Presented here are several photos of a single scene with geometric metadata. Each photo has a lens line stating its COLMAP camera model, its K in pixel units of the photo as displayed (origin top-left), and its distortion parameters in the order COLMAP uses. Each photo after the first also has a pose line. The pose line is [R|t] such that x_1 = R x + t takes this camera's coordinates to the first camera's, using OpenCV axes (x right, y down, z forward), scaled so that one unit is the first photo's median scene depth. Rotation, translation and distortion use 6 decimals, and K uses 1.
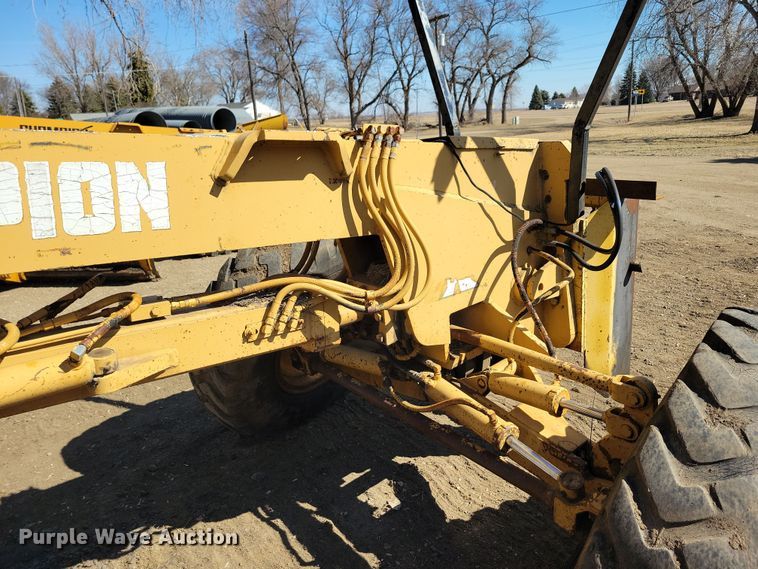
lens RADIAL K [[577.7, 0, 398.5], [0, 577.7, 271.7], [0, 0, 1]] dist [0.042602, -0.004521]
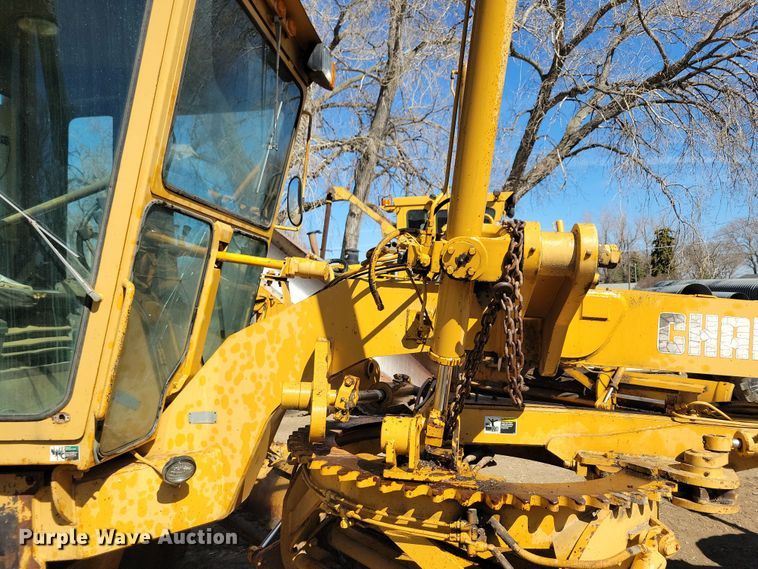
lens RADIAL K [[572.2, 0, 385.2], [0, 572.2, 283.6], [0, 0, 1]] dist [0.072983, -0.063200]
pose [[0.671383, 0.010894, -0.741030, -0.146035], [-0.204215, 0.963901, -0.170852, 0.185121], [0.712419, 0.266036, 0.649372, -0.768264]]
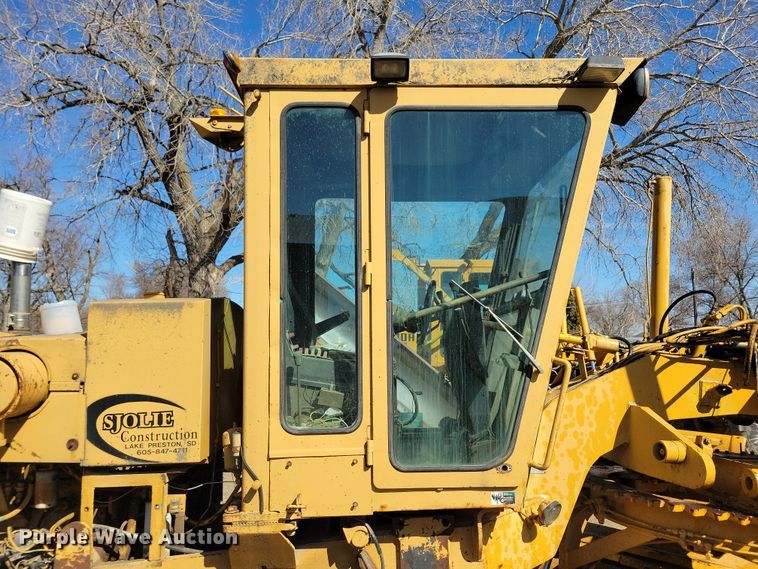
lens RADIAL K [[572.2, 0, 385.2], [0, 572.2, 283.6], [0, 0, 1]] dist [0.072983, -0.063200]
pose [[0.776127, -0.022792, -0.630164, -0.691105], [-0.200412, 0.938615, -0.280780, 0.383083], [0.597881, 0.344214, 0.723917, -1.654038]]
